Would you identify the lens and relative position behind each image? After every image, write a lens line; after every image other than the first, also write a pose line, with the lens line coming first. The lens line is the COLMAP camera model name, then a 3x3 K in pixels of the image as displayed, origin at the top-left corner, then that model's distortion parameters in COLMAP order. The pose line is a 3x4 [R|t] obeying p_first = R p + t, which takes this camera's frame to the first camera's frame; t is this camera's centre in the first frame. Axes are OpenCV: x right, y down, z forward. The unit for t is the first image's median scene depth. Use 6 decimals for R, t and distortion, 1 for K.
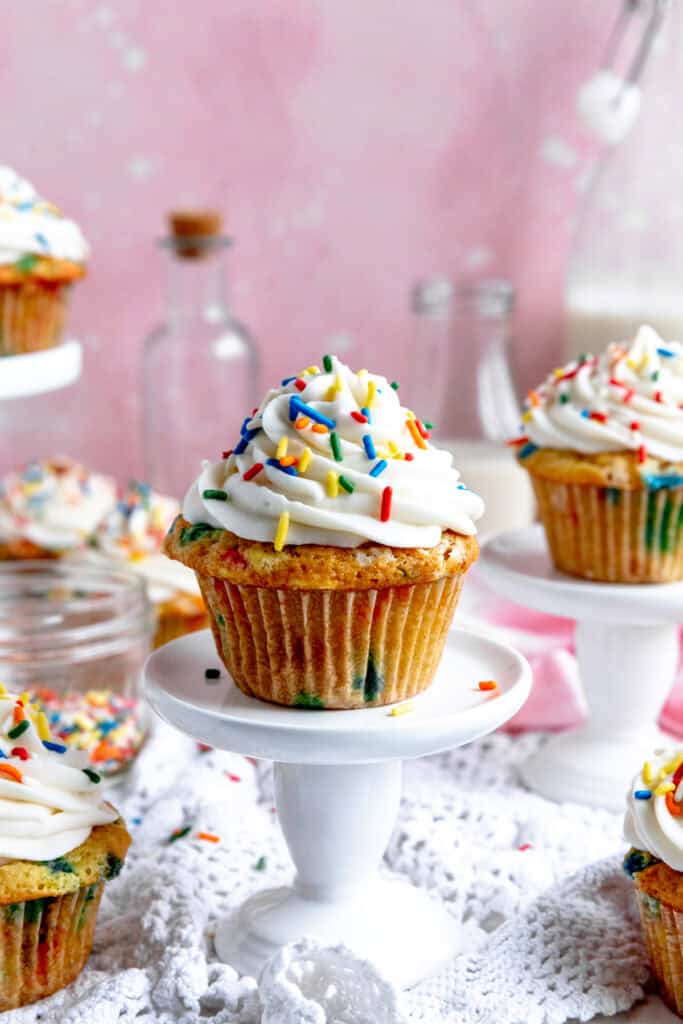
lens RADIAL K [[1966.5, 0, 337.8], [0, 1966.5, 636.4], [0, 0, 1]] dist [-0.005894, 0.185407]
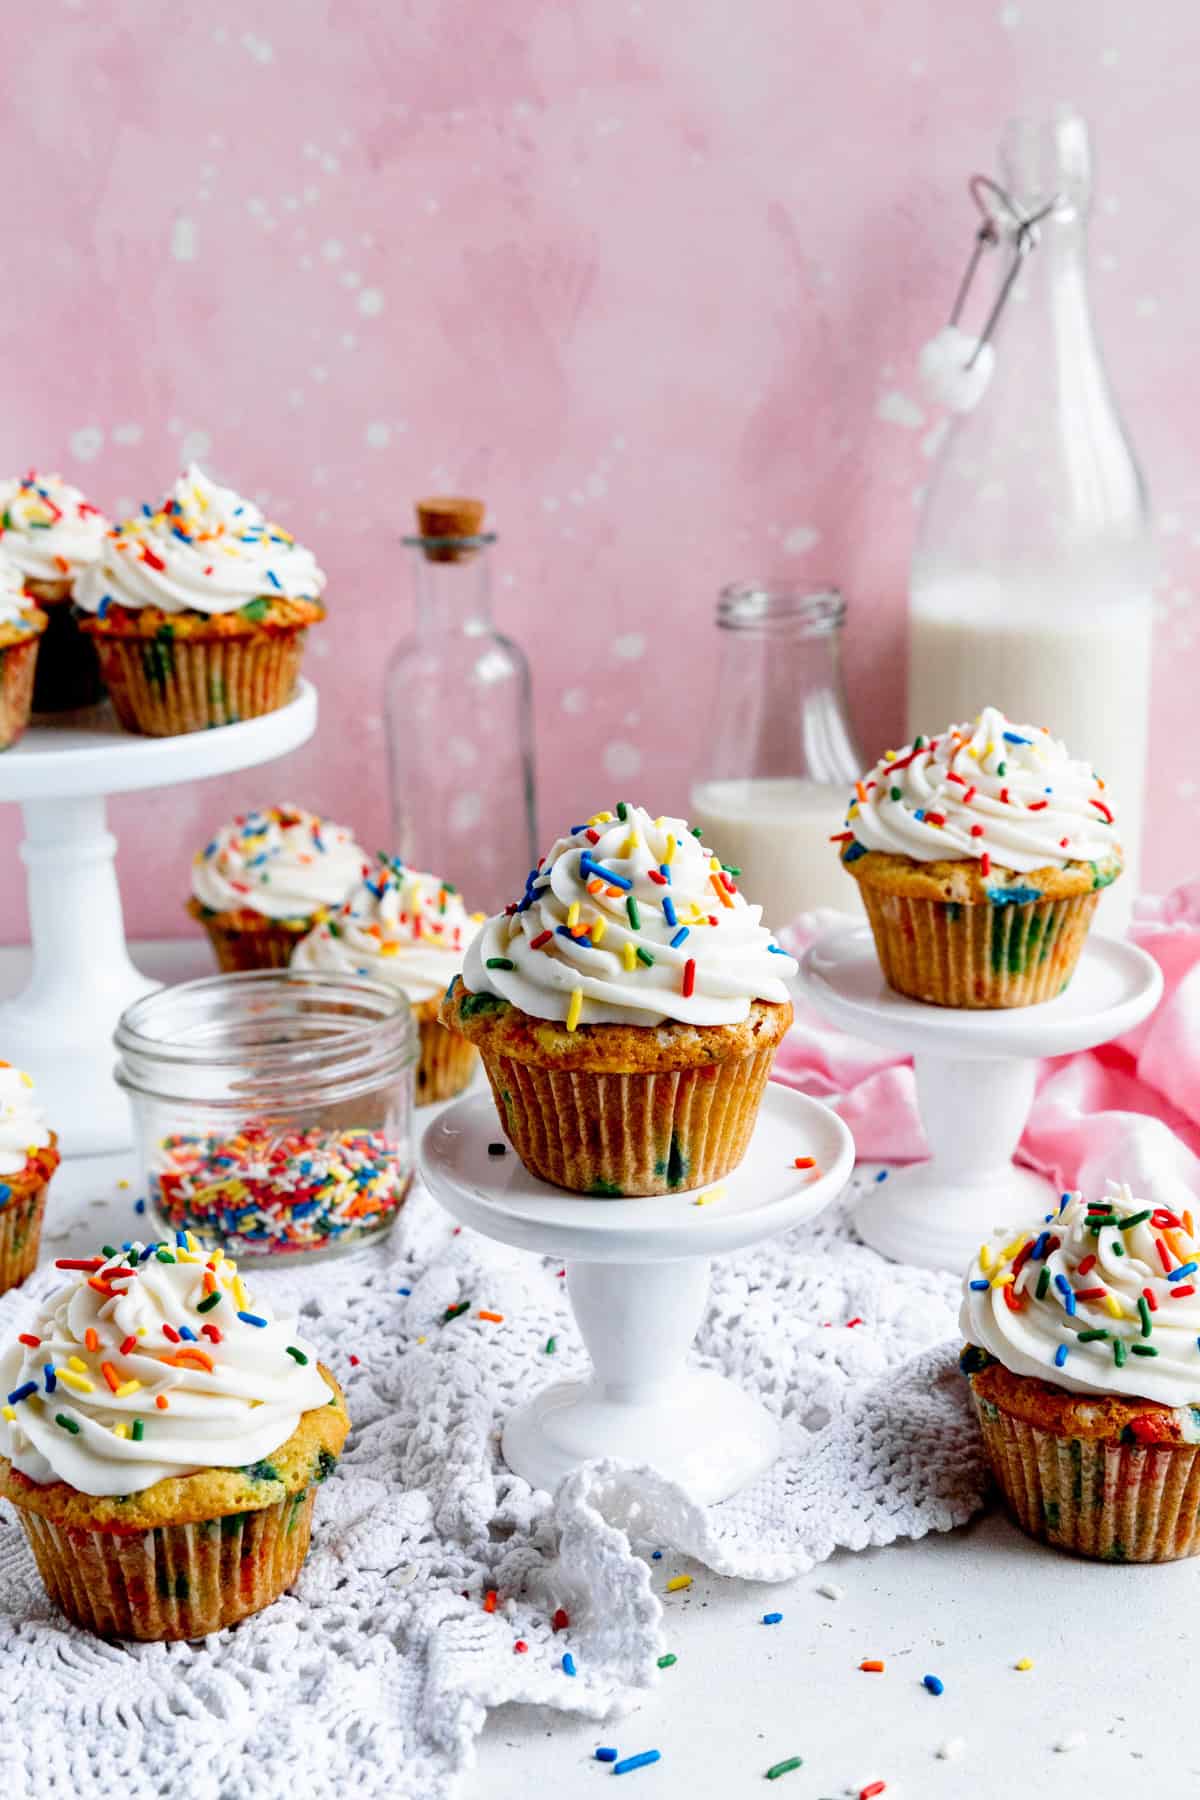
lens RADIAL K [[2860.7, 0, 600.0], [0, 2860.7, 900.0], [0, 0, 1]] dist [0.024224, -0.045088]
pose [[0.999881, -0.012788, -0.008610, -0.004043], [0.012925, 0.999788, 0.016033, -0.108826], [0.008403, -0.016142, 0.999834, -0.280298]]
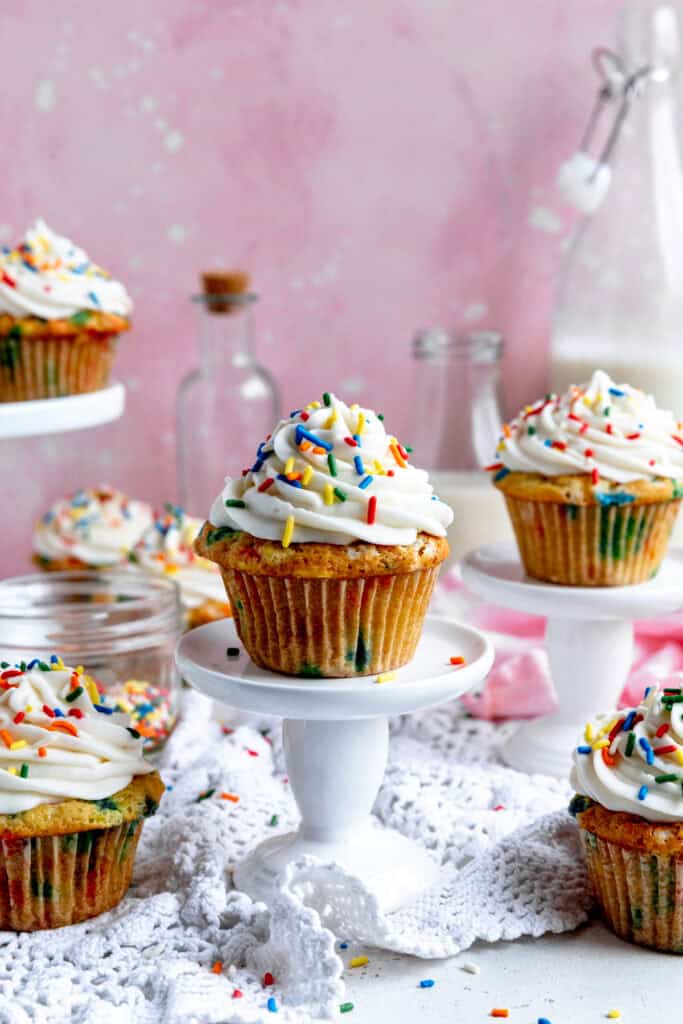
lens RADIAL K [[2030.5, 0, 341.3], [0, 2030.5, 489.2], [0, 0, 1]] dist [0.026273, 0.000267]
pose [[0.999855, 0.000964, -0.017009, 0.023711], [-0.002647, 0.995060, -0.099244, 0.041558], [0.016830, 0.099275, 0.994918, -0.250818]]
